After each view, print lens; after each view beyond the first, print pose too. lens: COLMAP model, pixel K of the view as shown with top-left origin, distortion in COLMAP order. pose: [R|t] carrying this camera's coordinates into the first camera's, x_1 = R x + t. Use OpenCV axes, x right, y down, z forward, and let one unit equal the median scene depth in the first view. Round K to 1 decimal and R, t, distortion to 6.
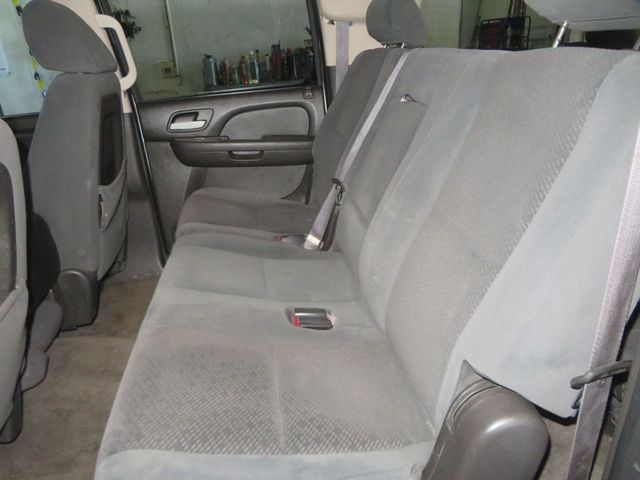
lens RADIAL K [[466.8, 0, 320.0], [0, 466.8, 240.0], [0, 0, 1]] dist [0.001256, 0.003041]
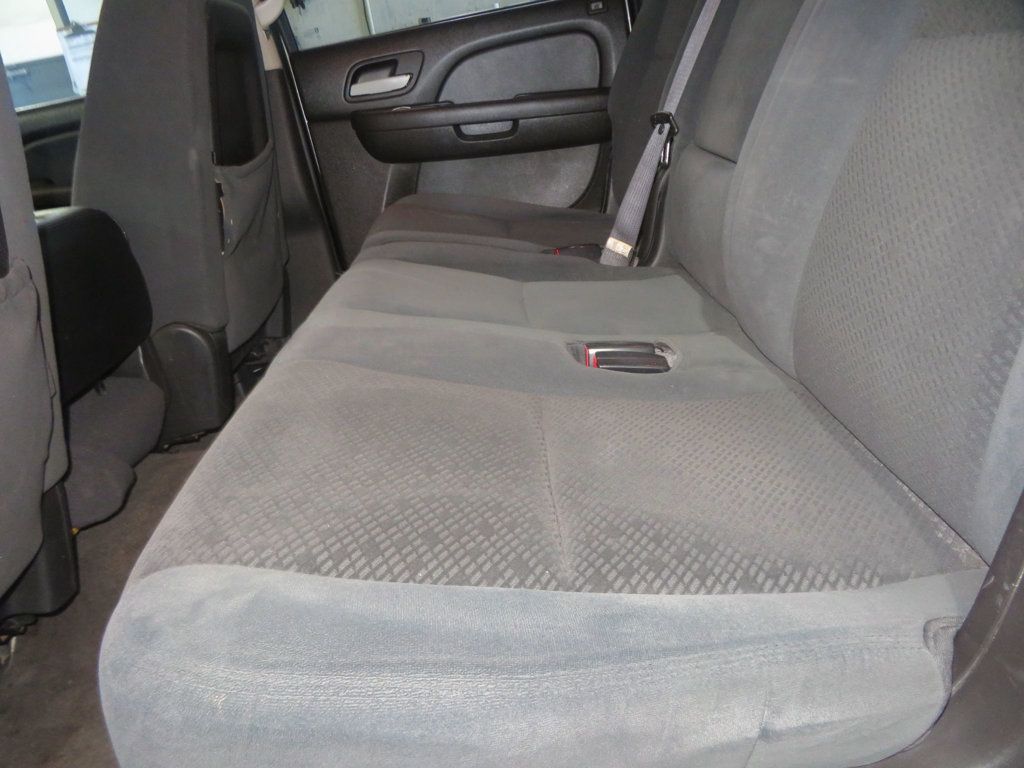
lens RADIAL K [[739.0, 0, 512.0], [0, 739.0, 384.0], [0, 0, 1]] dist [0.002959, 0.000123]
pose [[0.987247, -0.043681, -0.153085, -0.013702], [0.045013, 0.998973, 0.005242, 0.161801], [0.152699, -0.012066, 0.988199, 0.220385]]
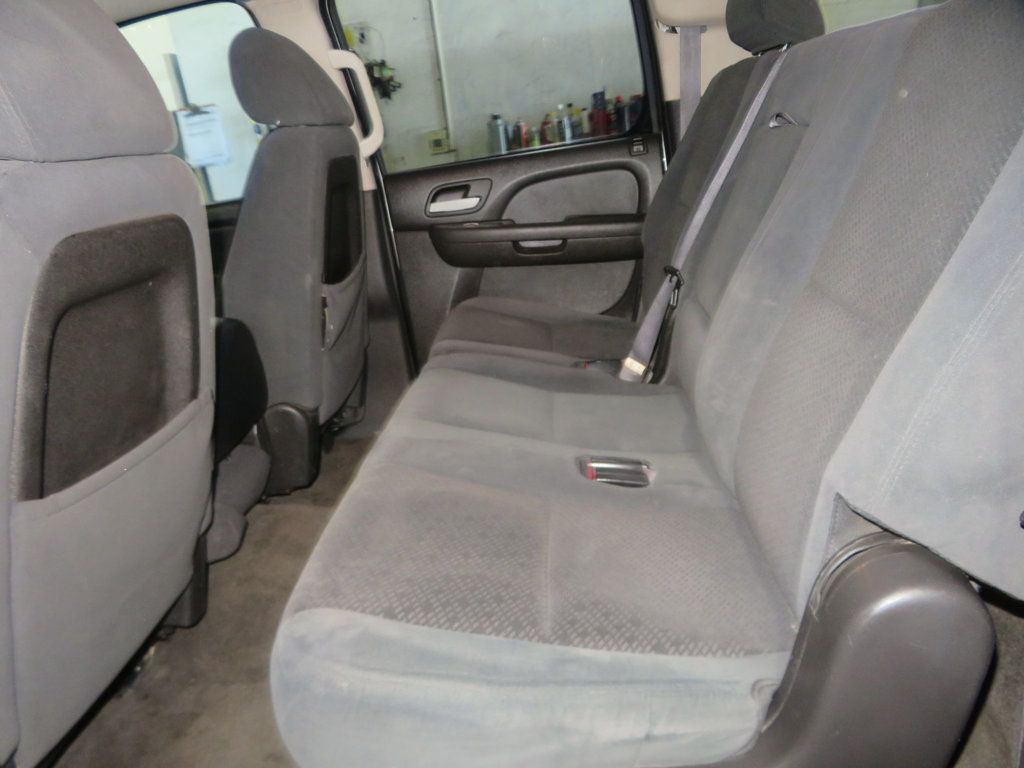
lens RADIAL K [[746.9, 0, 512.0], [0, 746.9, 384.0], [0, 0, 1]] dist [0.001256, 0.003041]
pose [[0.973952, 0.006988, -0.226645, 0.062444], [-0.018494, 0.998643, -0.048679, 0.088783], [0.225997, 0.051603, 0.972760, -0.017403]]
